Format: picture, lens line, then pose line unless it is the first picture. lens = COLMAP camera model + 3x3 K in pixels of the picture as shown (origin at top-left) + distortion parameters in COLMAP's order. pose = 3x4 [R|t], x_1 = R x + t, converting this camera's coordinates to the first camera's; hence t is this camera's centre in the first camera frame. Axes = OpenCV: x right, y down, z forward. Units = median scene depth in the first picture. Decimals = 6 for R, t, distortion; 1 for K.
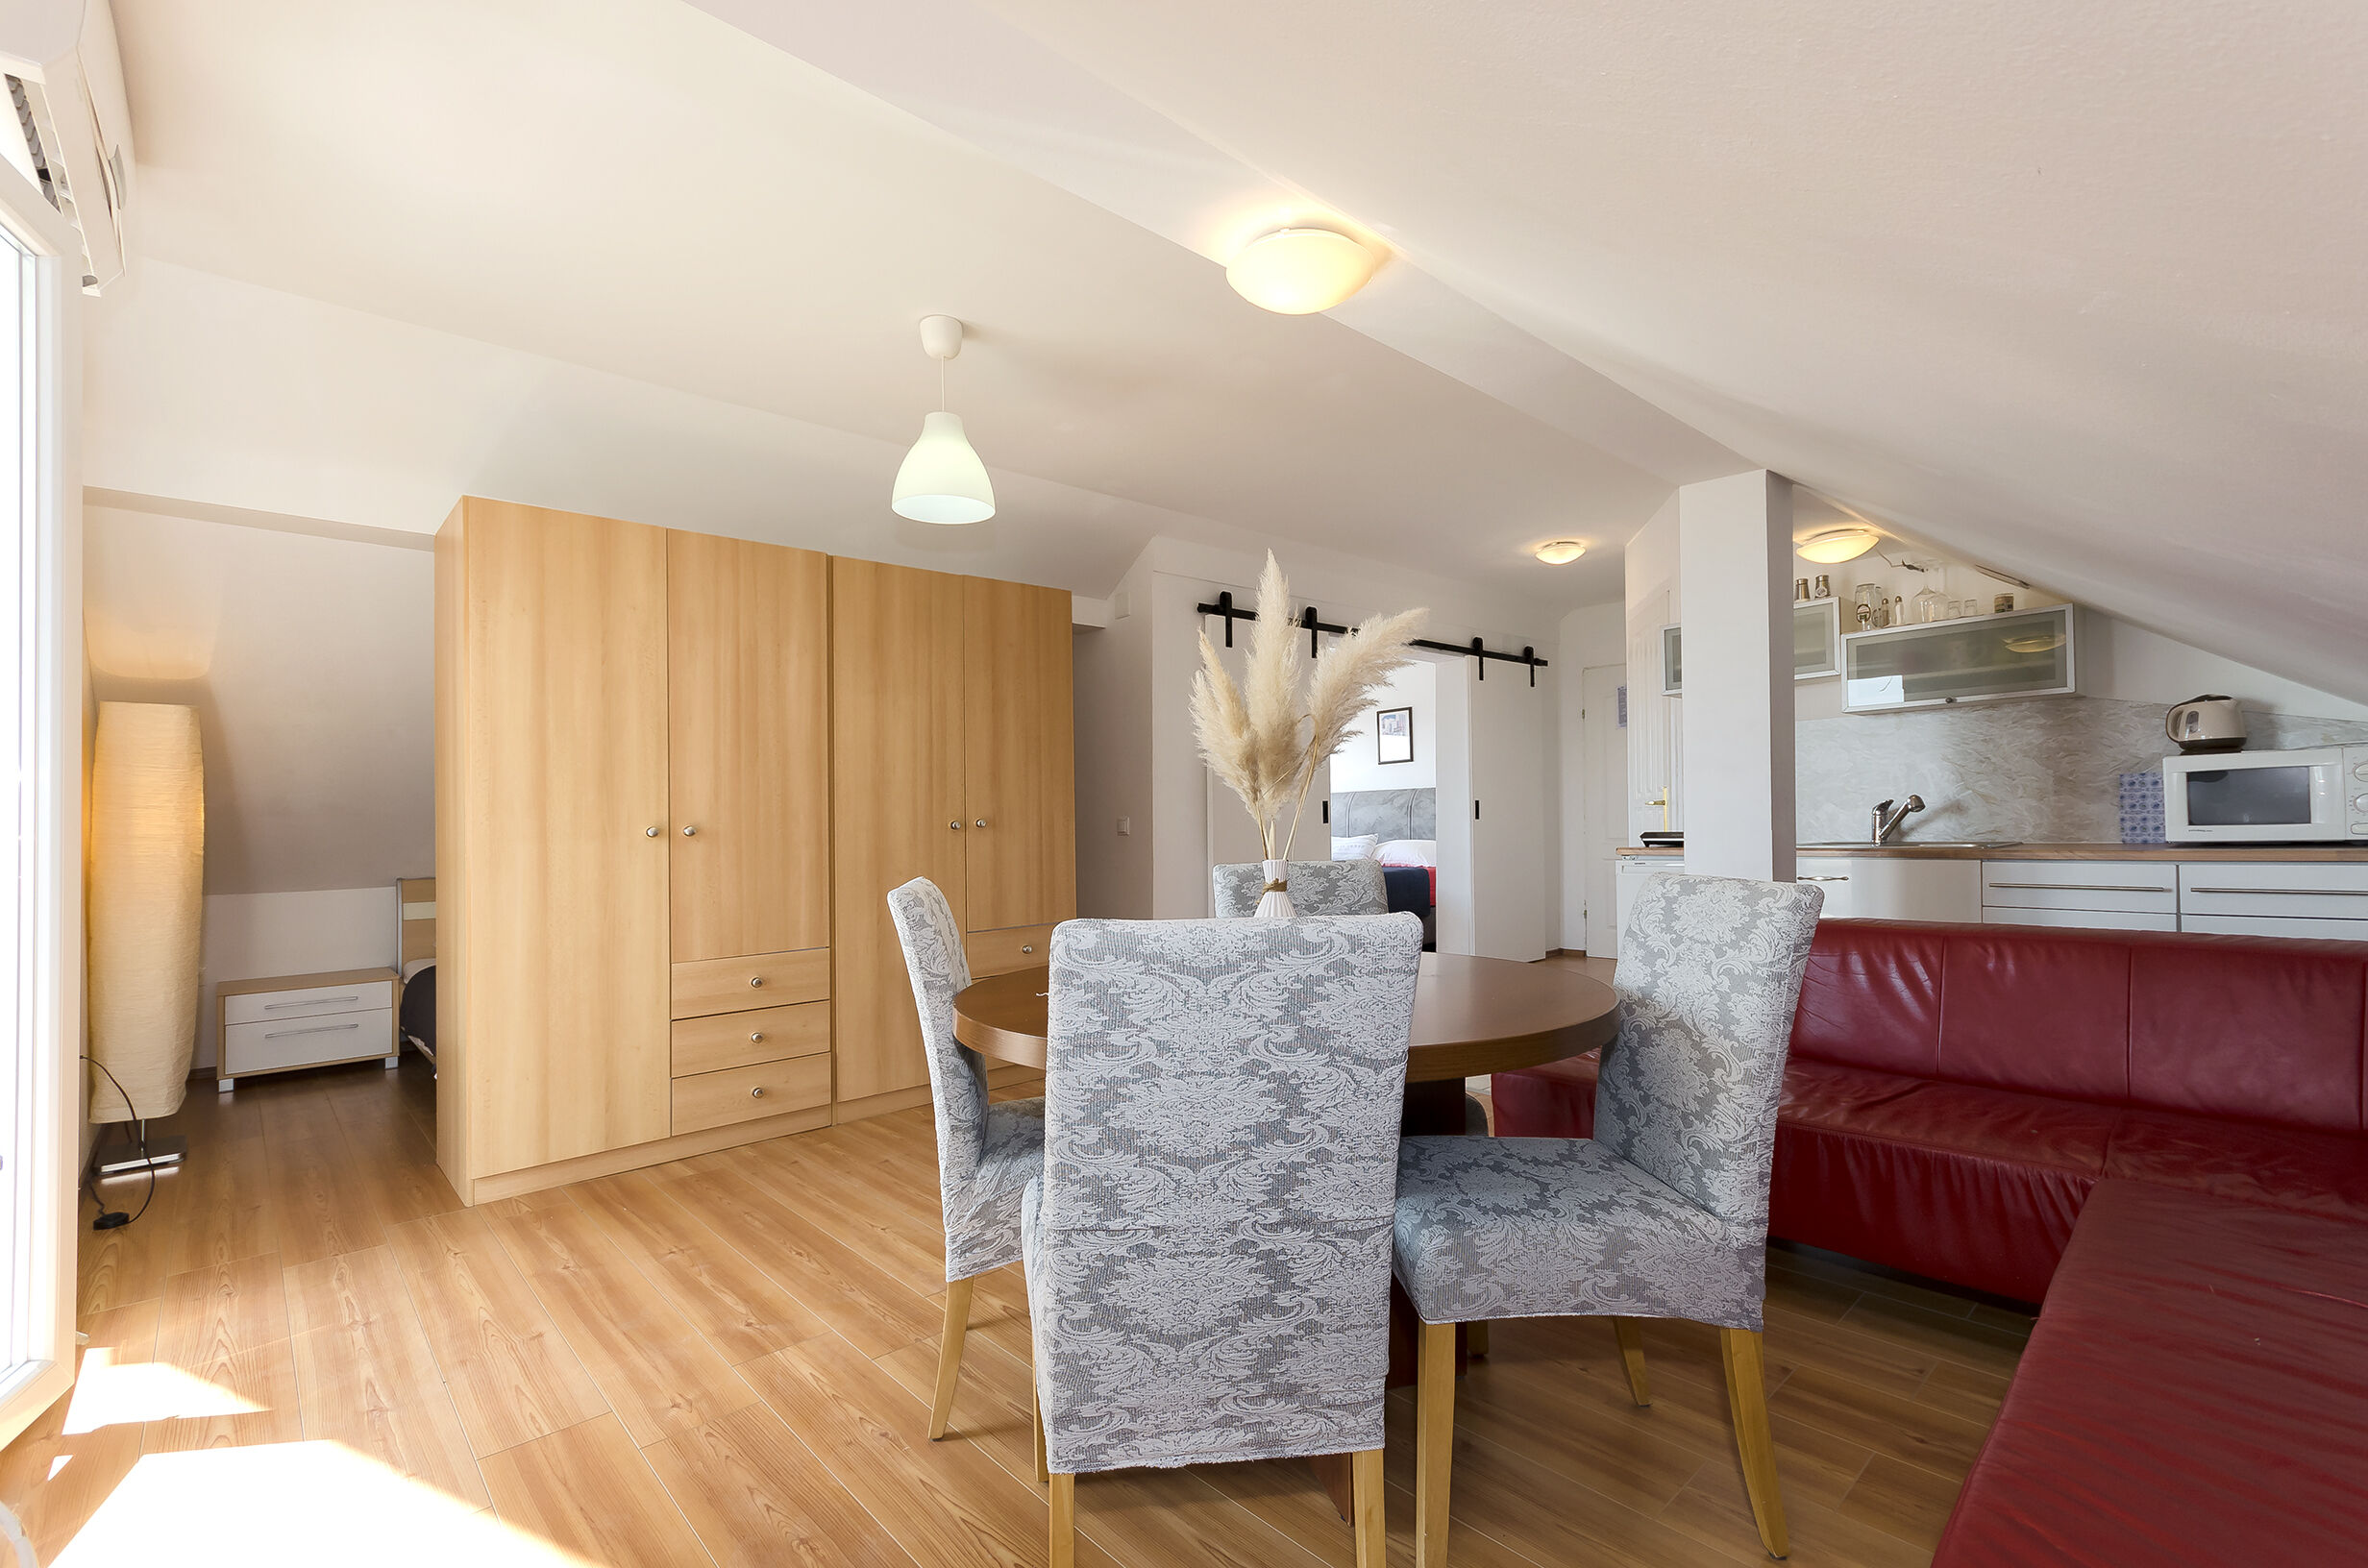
lens RADIAL K [[1040.0, 0, 1193.9], [0, 1040.0, 785.1], [0, 0, 1]] dist [0.002853, 0.000917]
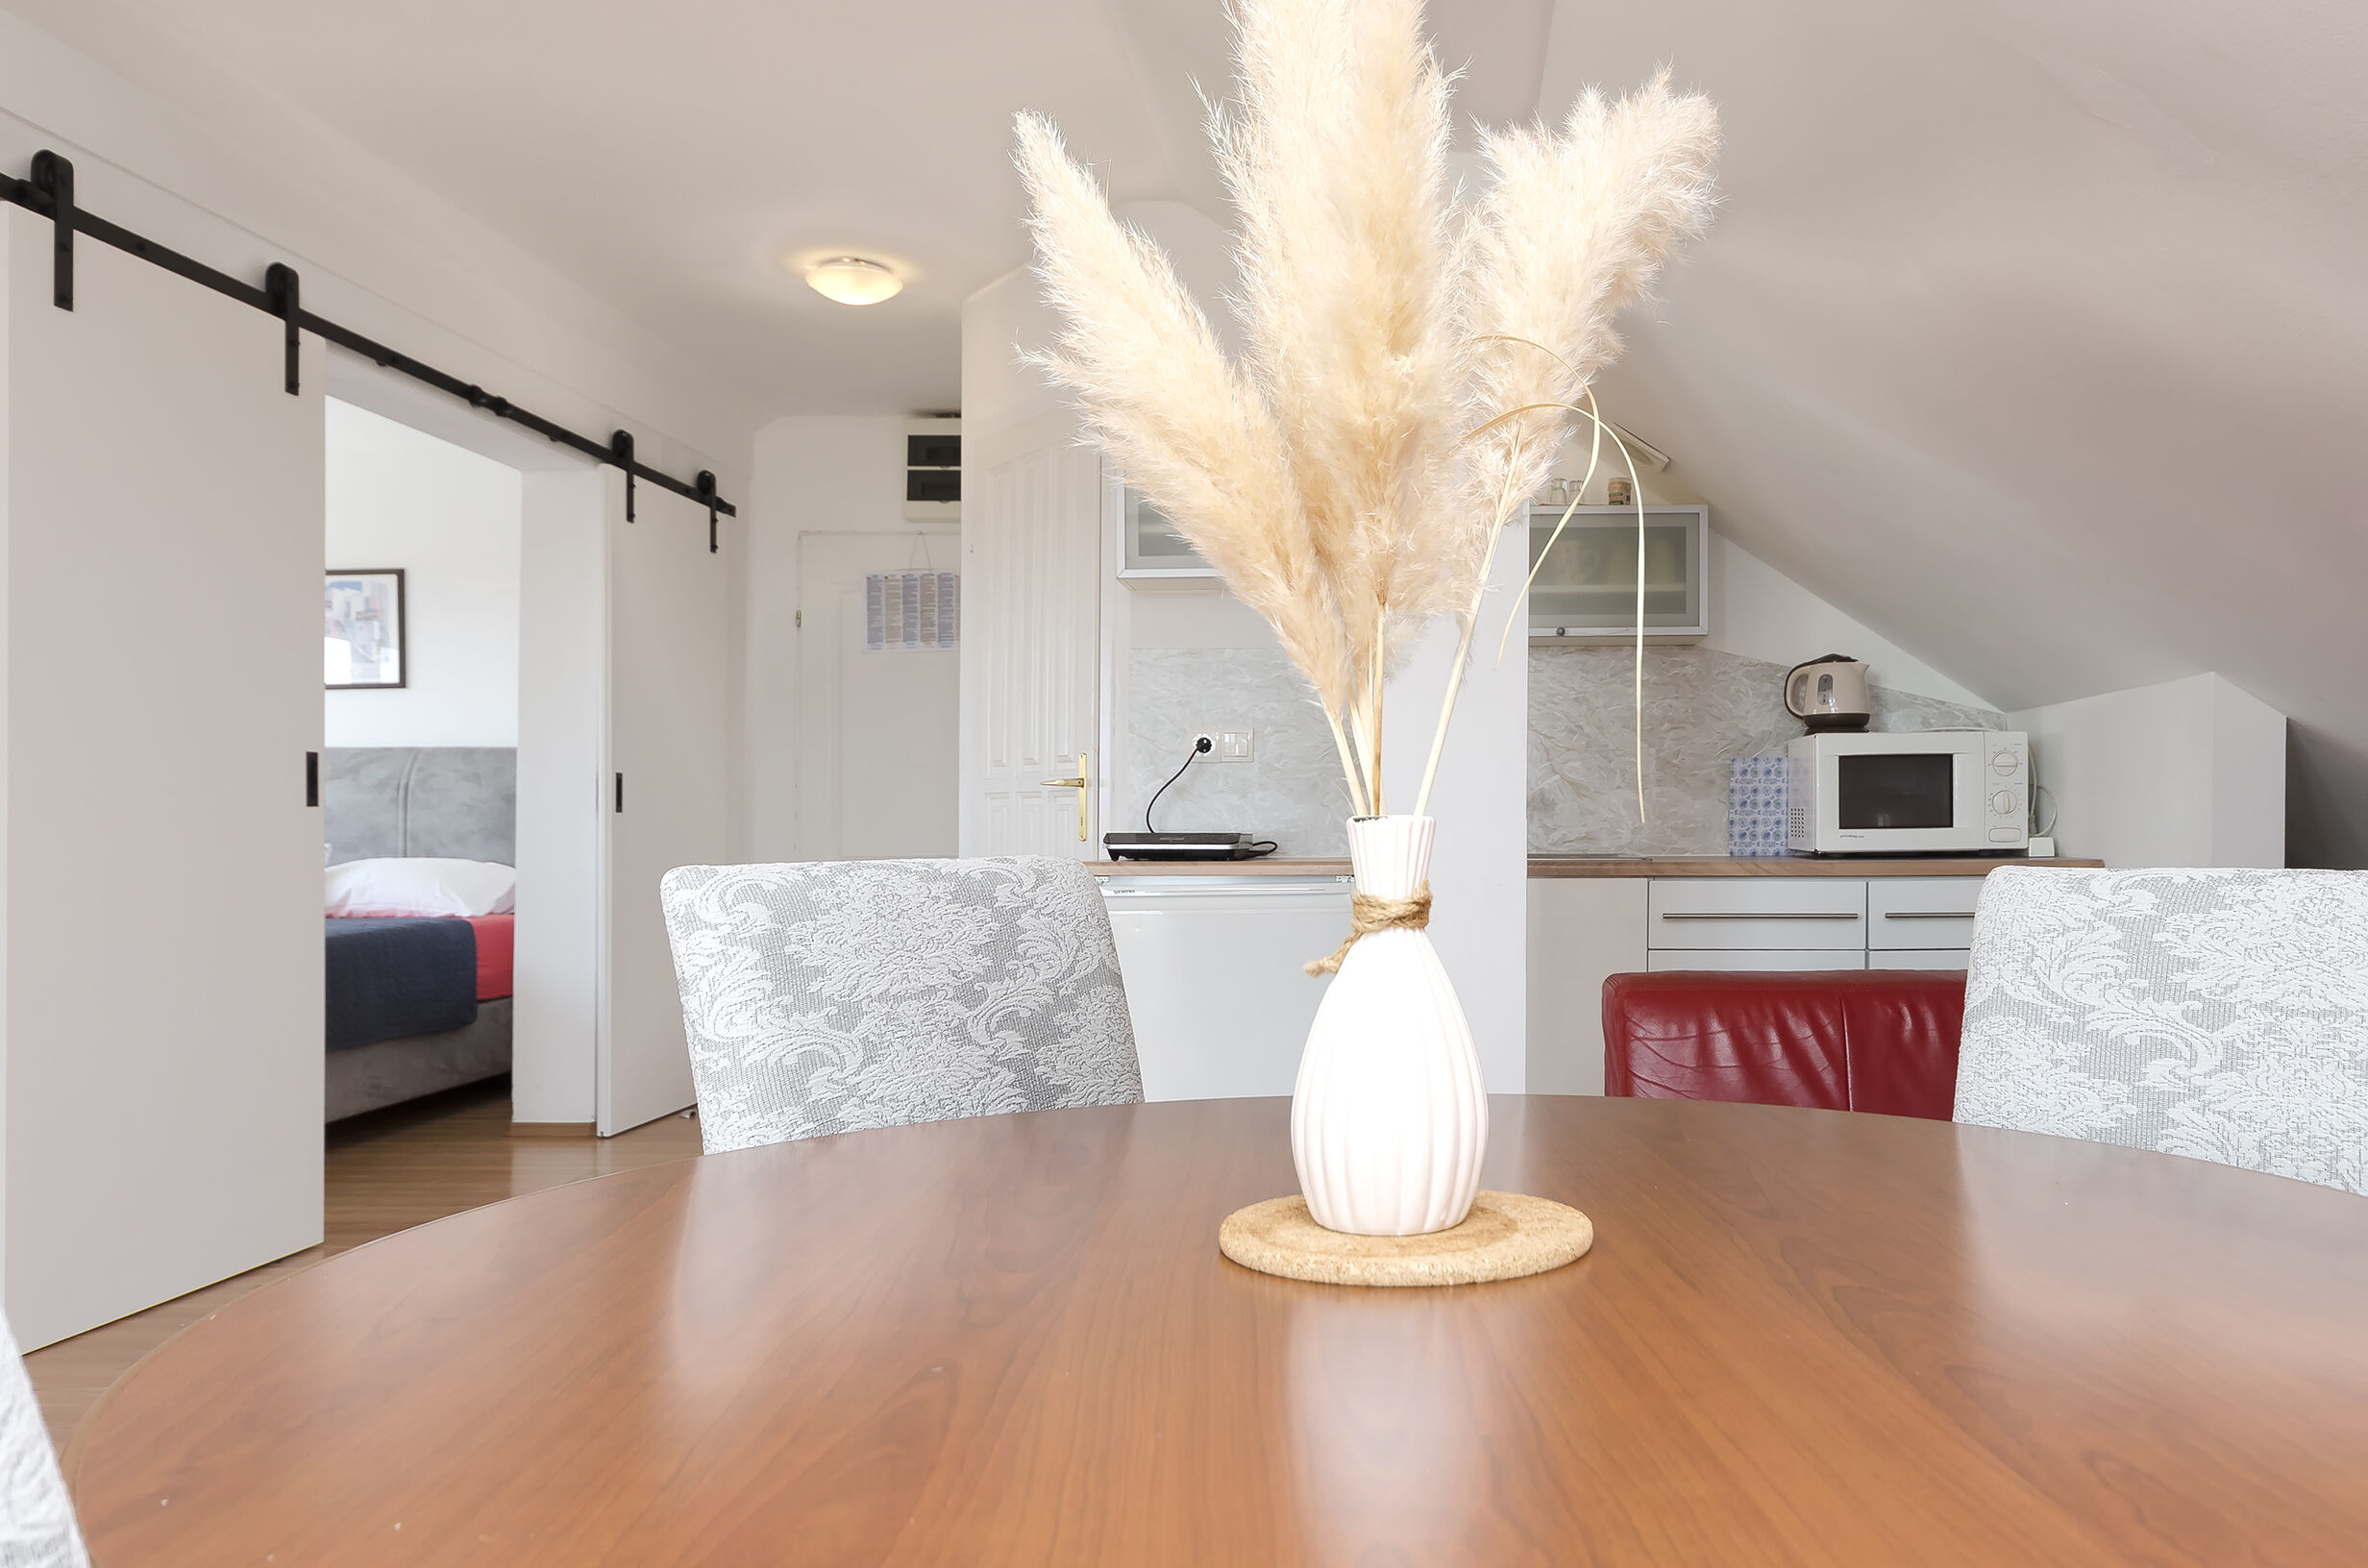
lens RADIAL K [[1780.0, 0, 1411.2], [0, 1780.0, 838.9], [0, 0, 1]] dist [-0.002074, 0.001038]
pose [[0.682232, 0.016431, 0.730951, -0.136467], [-0.039322, 0.999125, 0.014242, 0.034525], [-0.730078, -0.038459, 0.682281, 0.324669]]
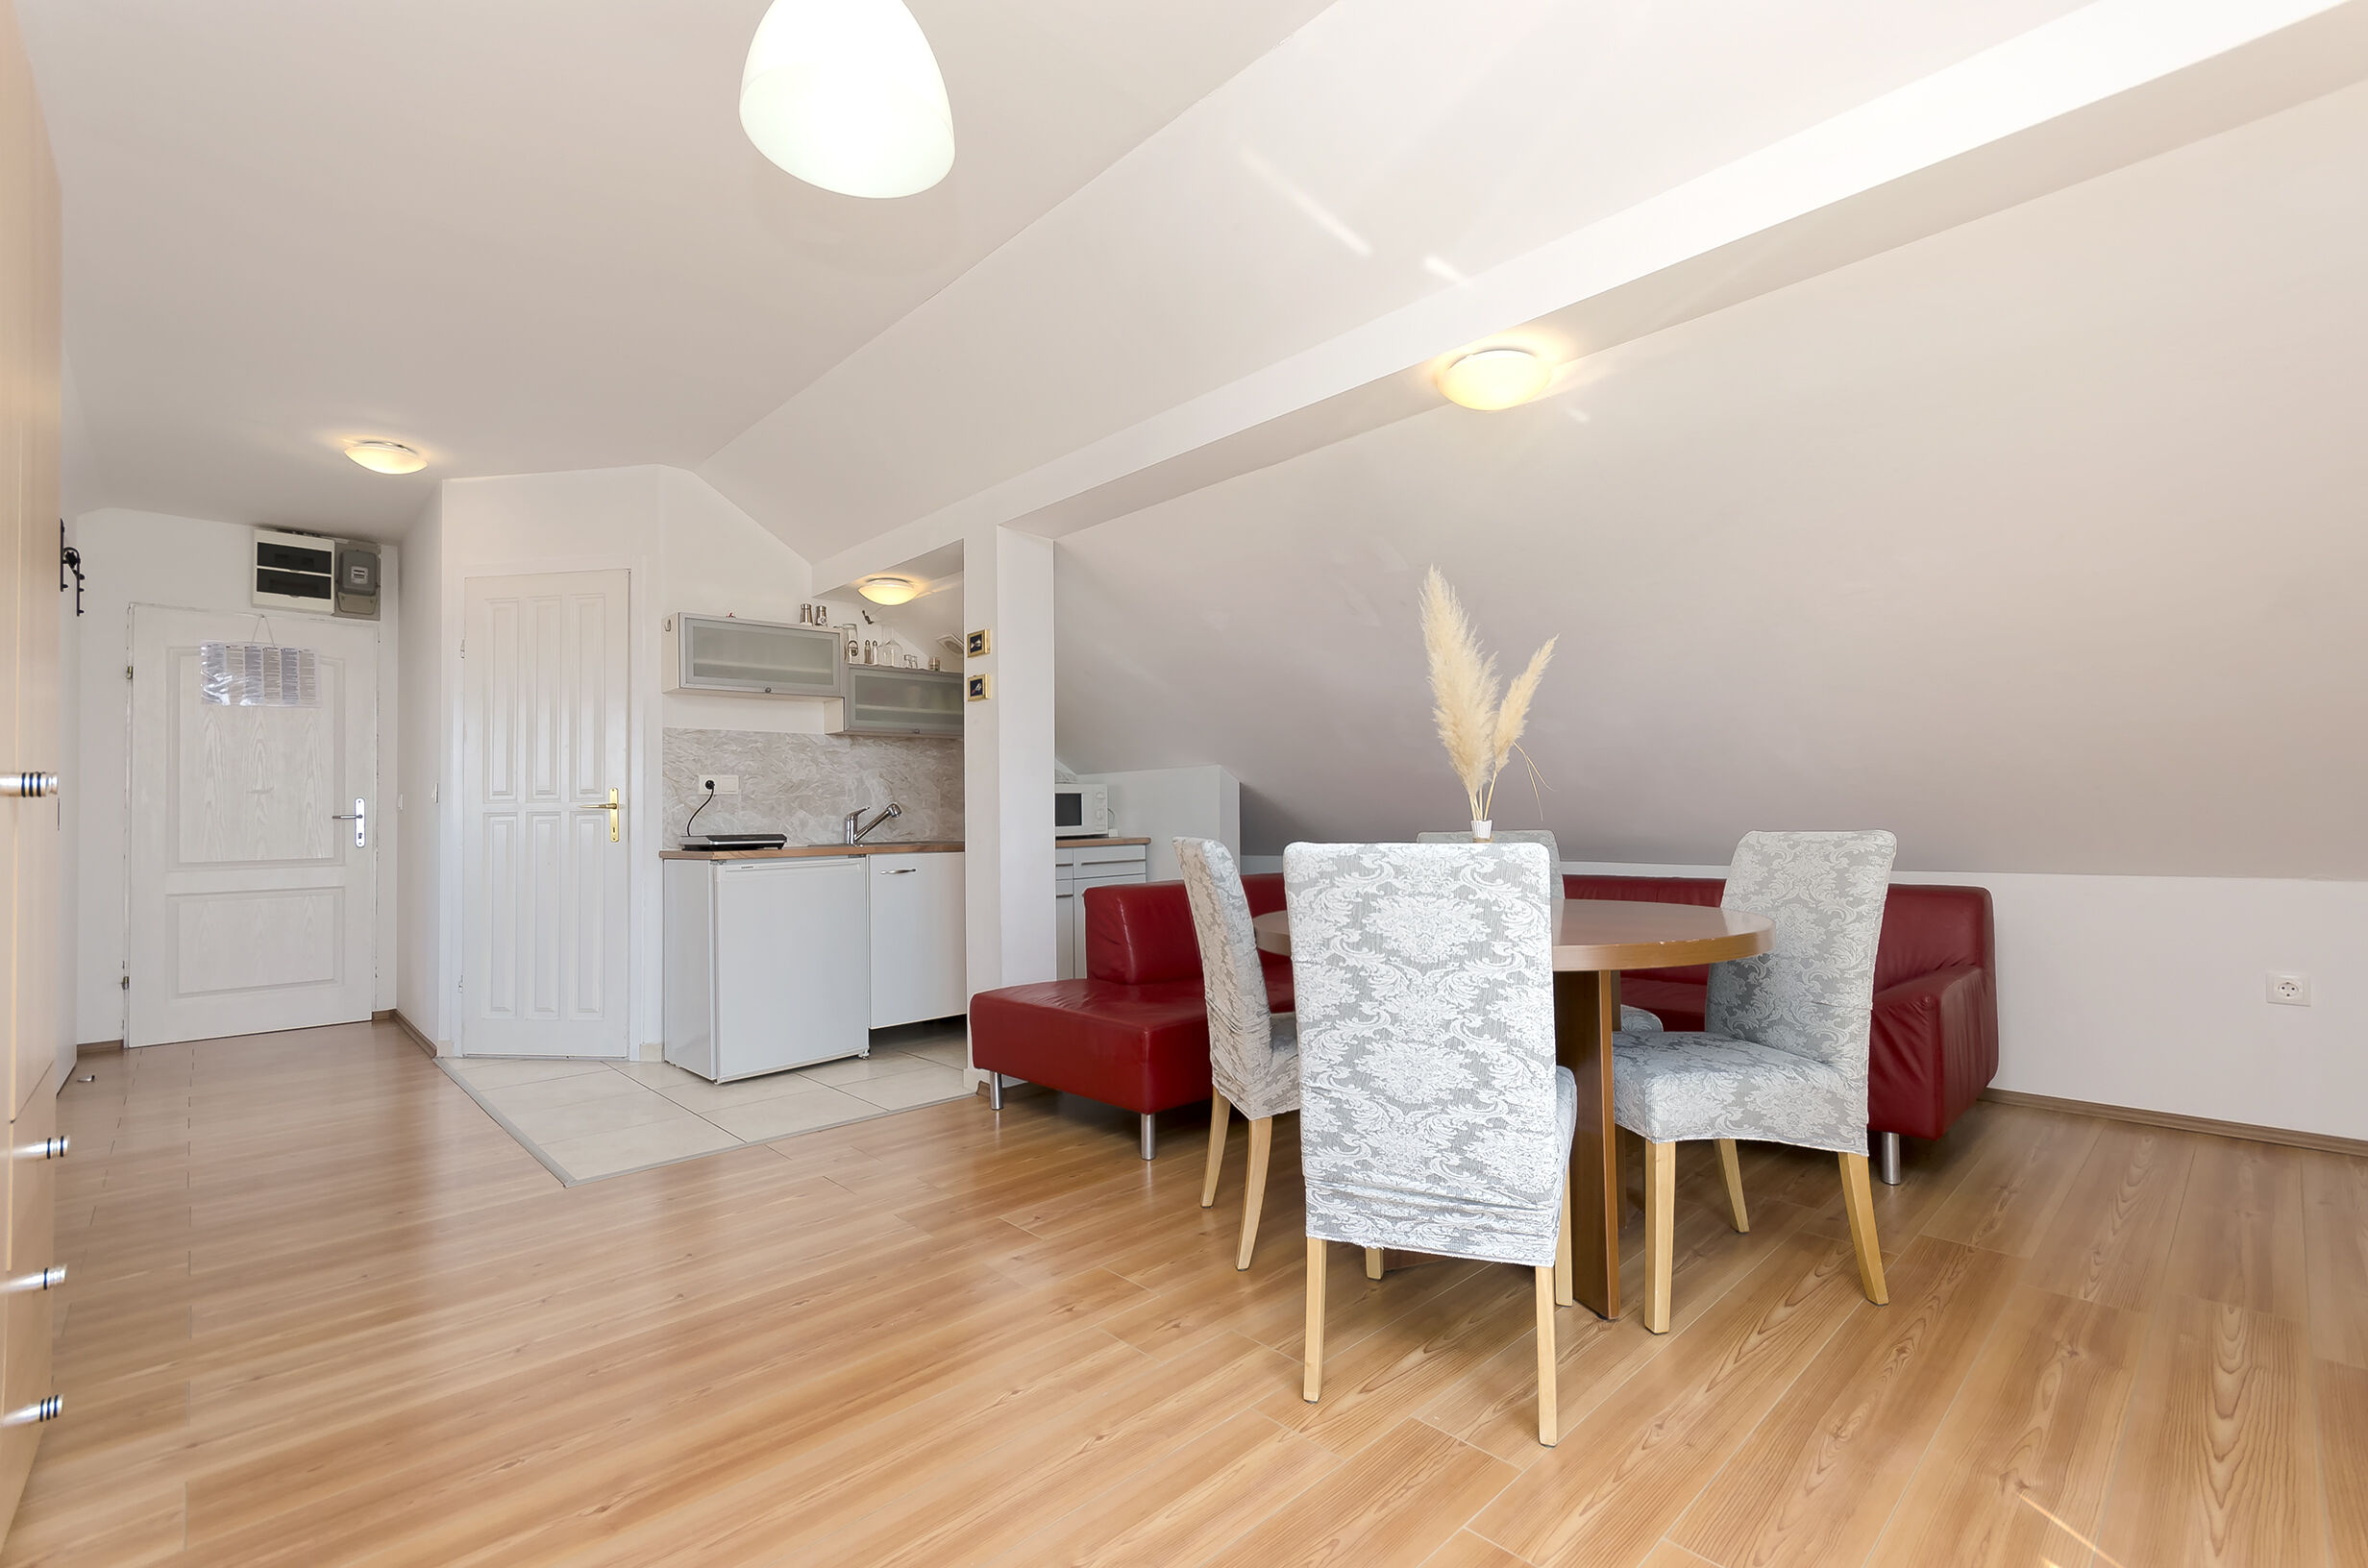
lens RADIAL K [[1068.4, 0, 1228.4], [0, 1068.4, 807.8], [0, 0, 1]] dist [-0.001587, -0.001374]
pose [[-0.054841, 0.033956, 0.997918, -0.632389], [-0.016339, 0.999257, -0.034899, 0.054592], [-0.998361, -0.018219, -0.054245, 0.700786]]
